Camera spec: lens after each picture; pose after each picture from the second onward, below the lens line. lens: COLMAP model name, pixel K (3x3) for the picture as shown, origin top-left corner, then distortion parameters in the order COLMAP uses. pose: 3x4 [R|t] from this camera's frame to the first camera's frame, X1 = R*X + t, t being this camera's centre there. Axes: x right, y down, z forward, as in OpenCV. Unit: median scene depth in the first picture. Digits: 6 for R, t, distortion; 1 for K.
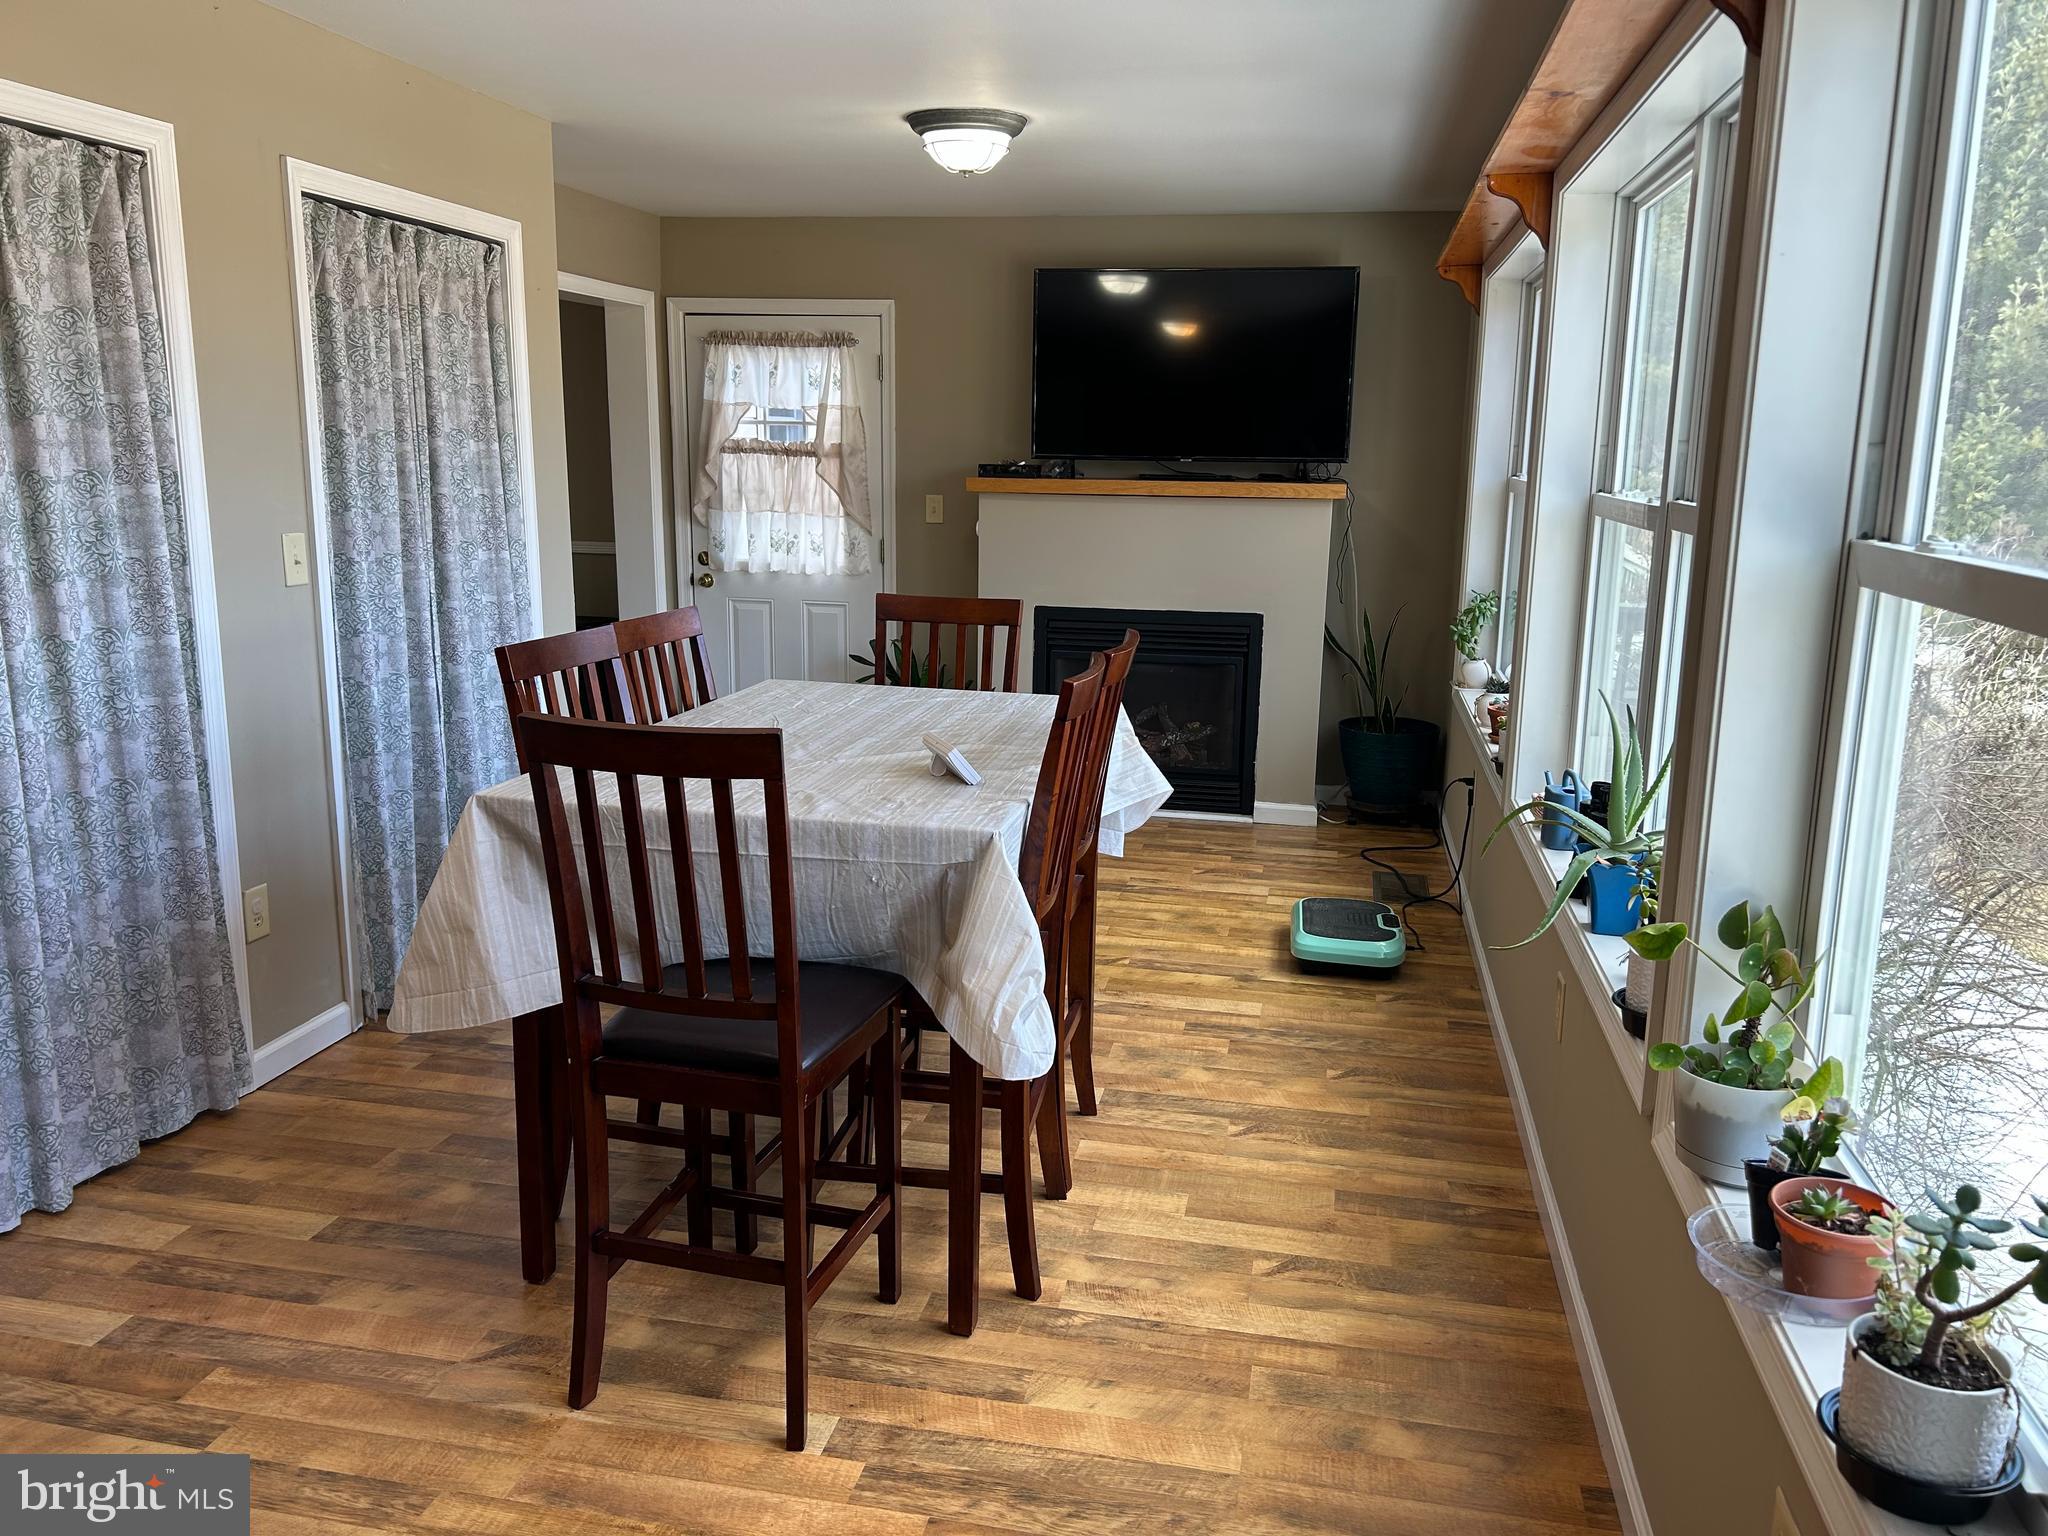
lens RADIAL K [[1542.4, 0, 1024.4], [0, 1542.4, 768.3], [0, 0, 1]] dist [-0.004187, -0.003179]
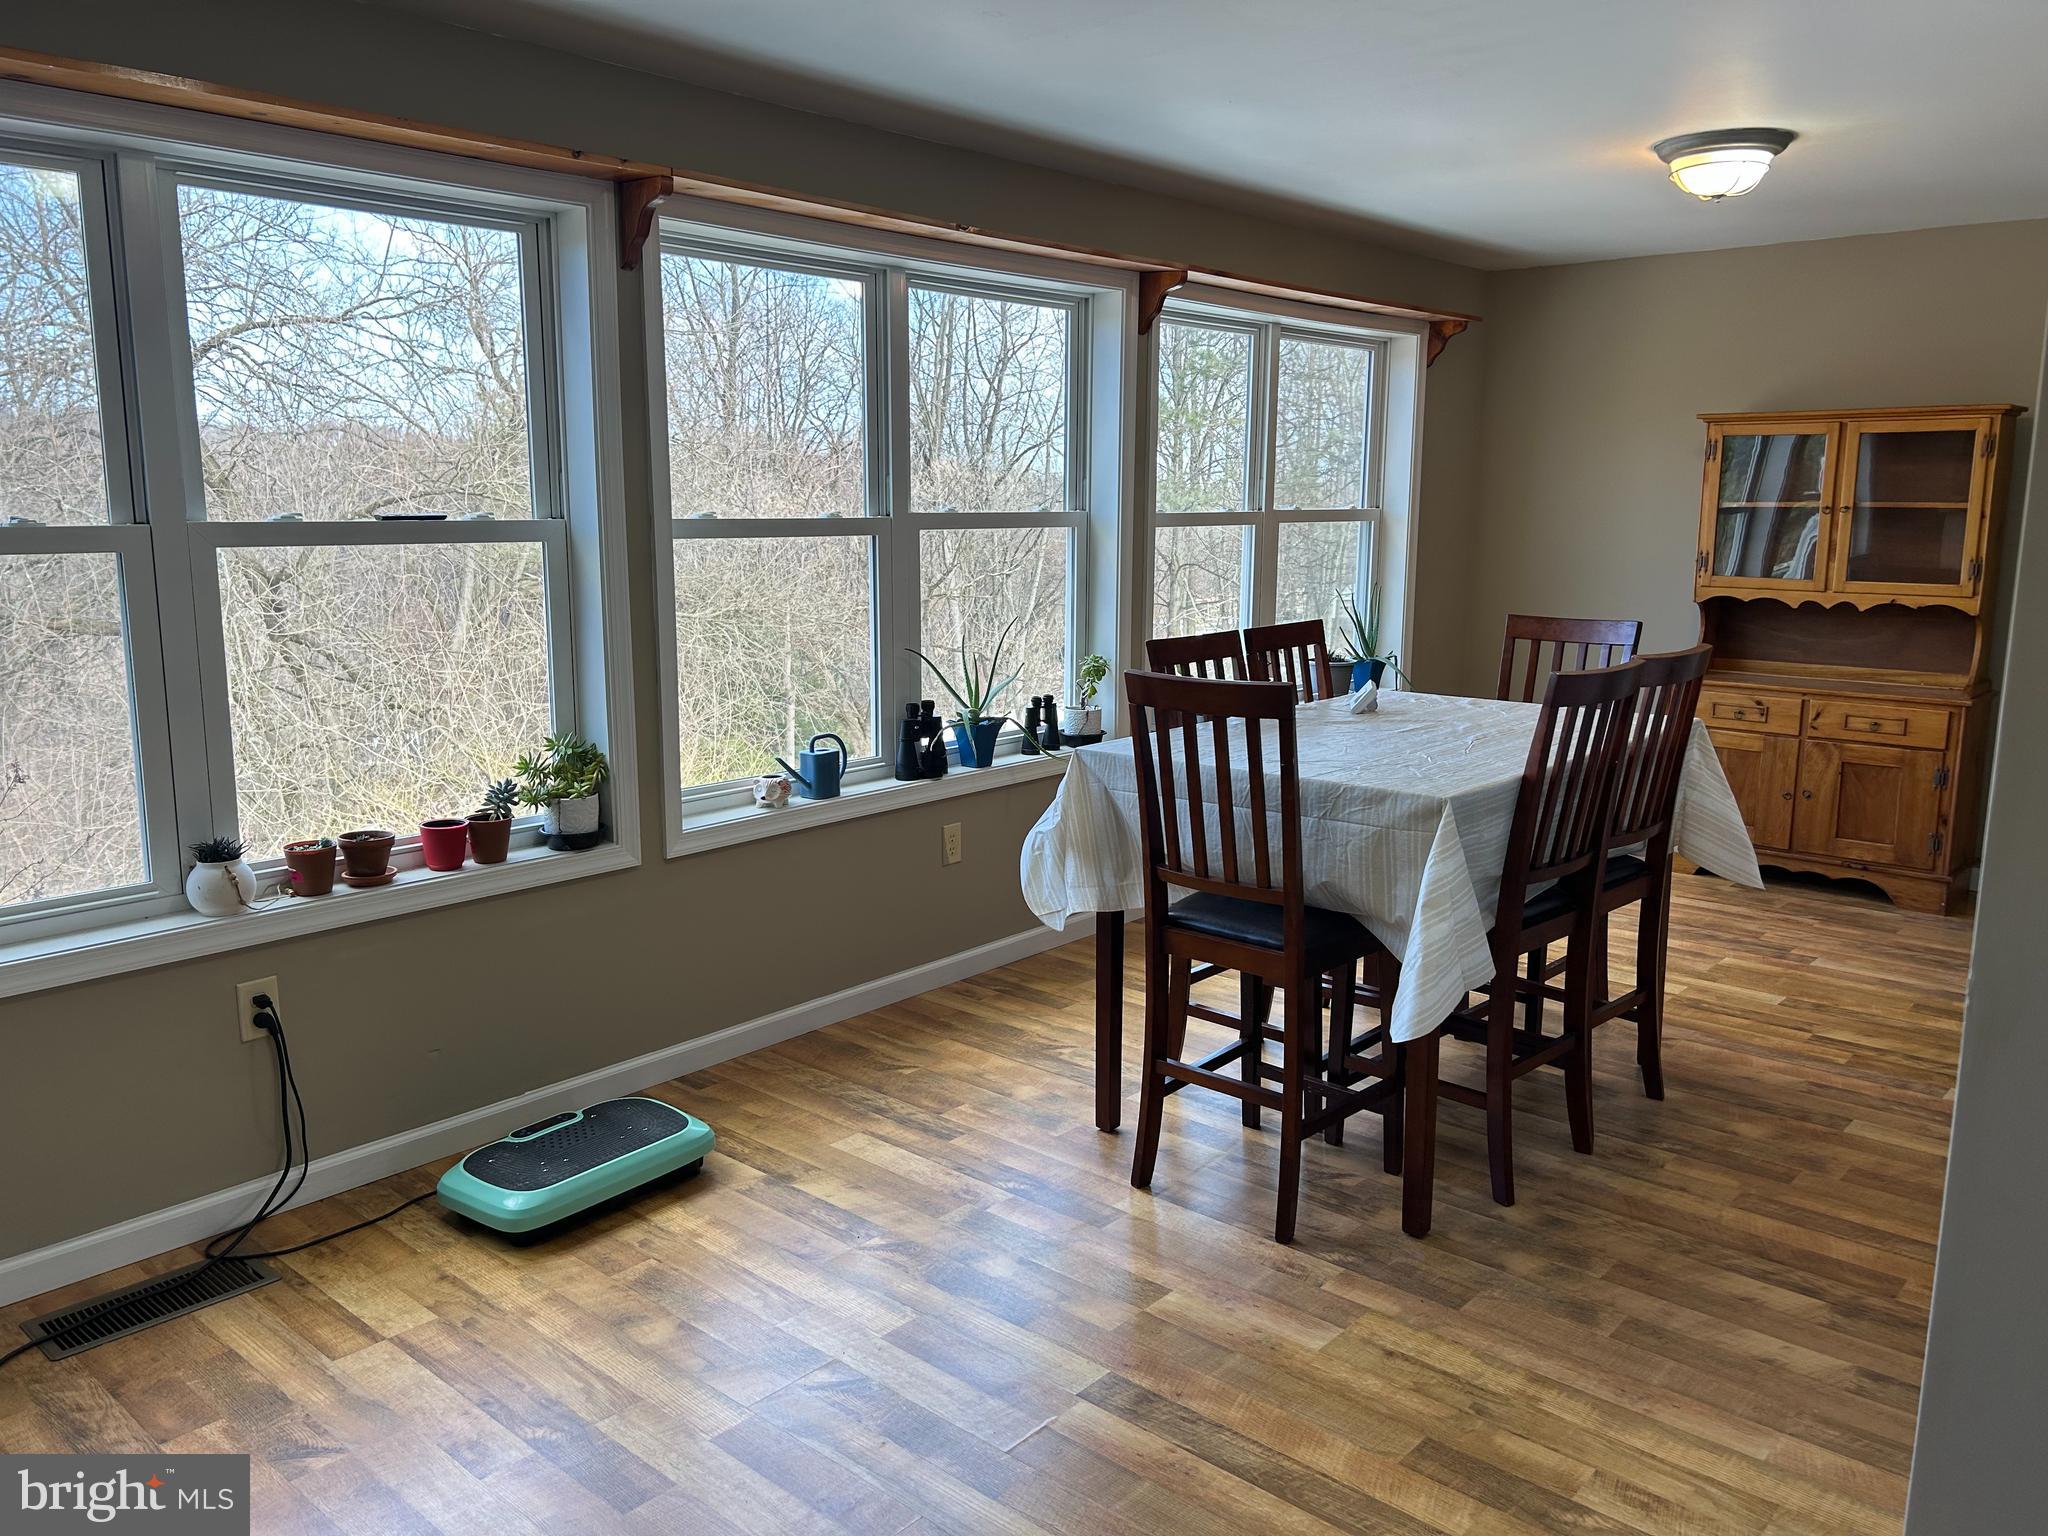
lens RADIAL K [[1542.4, 0, 1023.6], [0, 1542.4, 764.8], [0, 0, 1]] dist [-0.004187, -0.003179]
pose [[-0.867285, -0.102807, 0.487081, -0.363785], [0.088480, 0.931029, 0.354056, -0.366928], [-0.489886, 0.350165, -0.798371, 1.763785]]
